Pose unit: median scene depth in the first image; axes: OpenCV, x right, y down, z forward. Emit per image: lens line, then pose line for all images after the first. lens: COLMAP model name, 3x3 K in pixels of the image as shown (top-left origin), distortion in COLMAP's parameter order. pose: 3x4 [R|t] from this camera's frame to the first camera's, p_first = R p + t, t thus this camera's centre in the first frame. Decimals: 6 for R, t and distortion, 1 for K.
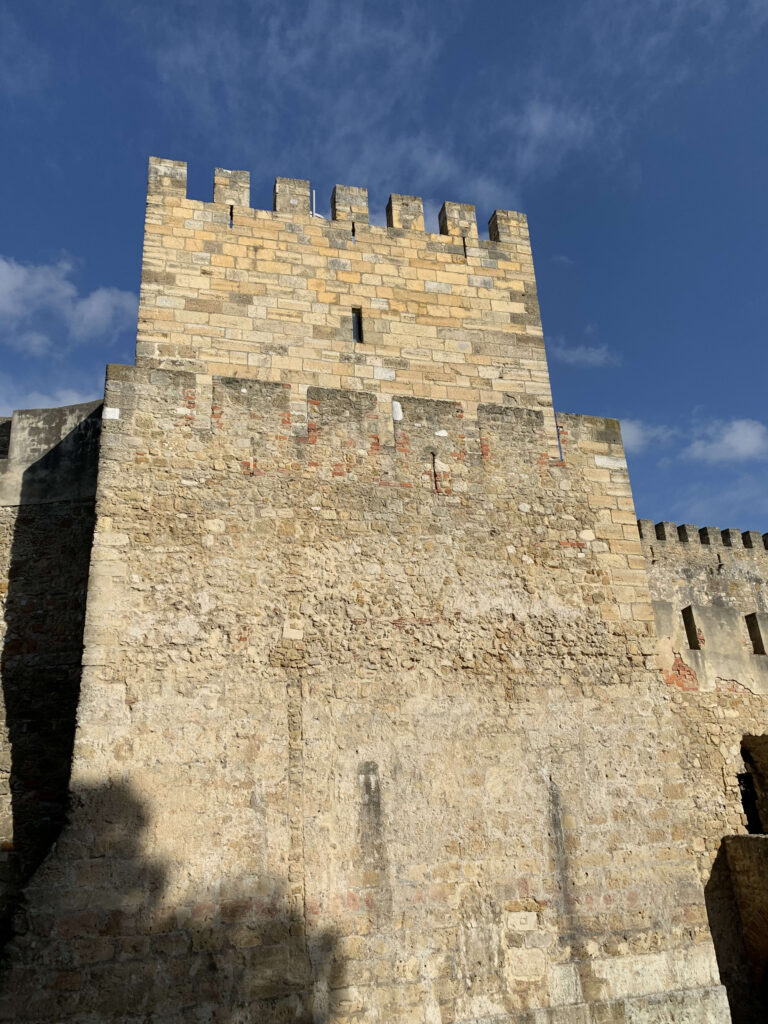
lens RADIAL K [[792.3, 0, 383.9], [0, 792.3, 423.3], [0, 0, 1]] dist [0.025004, -0.019068]
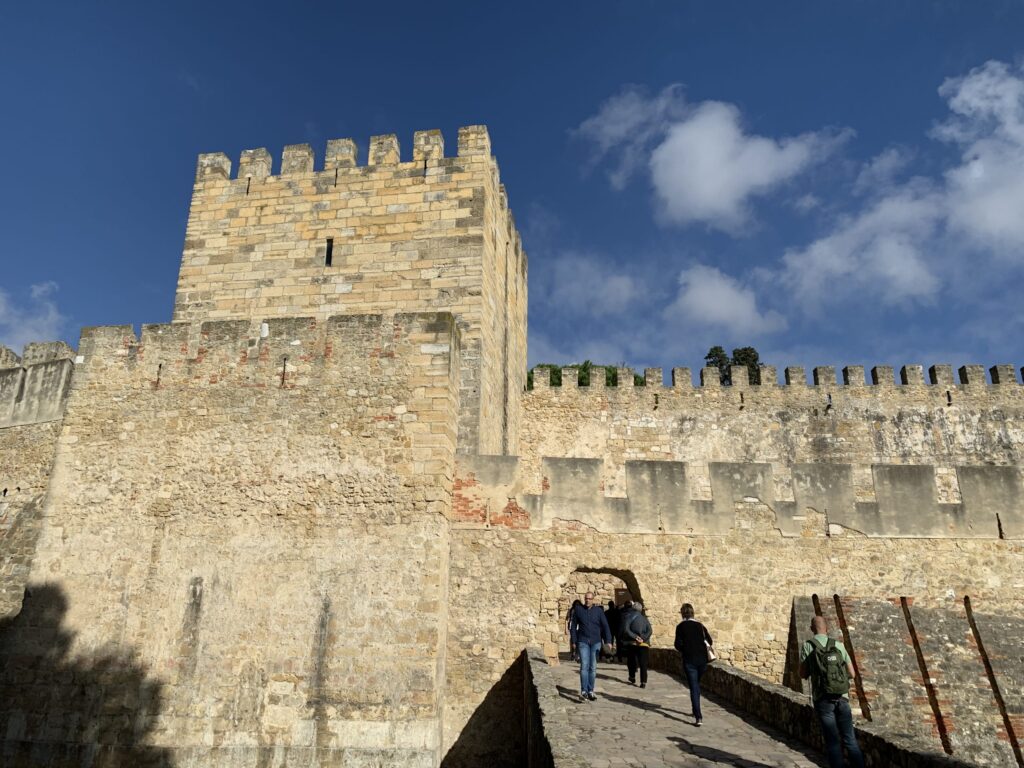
lens RADIAL K [[792.3, 0, 515.0], [0, 792.3, 298.7], [0, 0, 1]] dist [0.025004, -0.019068]
pose [[0.901328, -0.124933, -0.414729, 1.081895], [0.138335, 0.990383, 0.002298, -0.015041], [0.410453, -0.059443, 0.909942, -0.083418]]
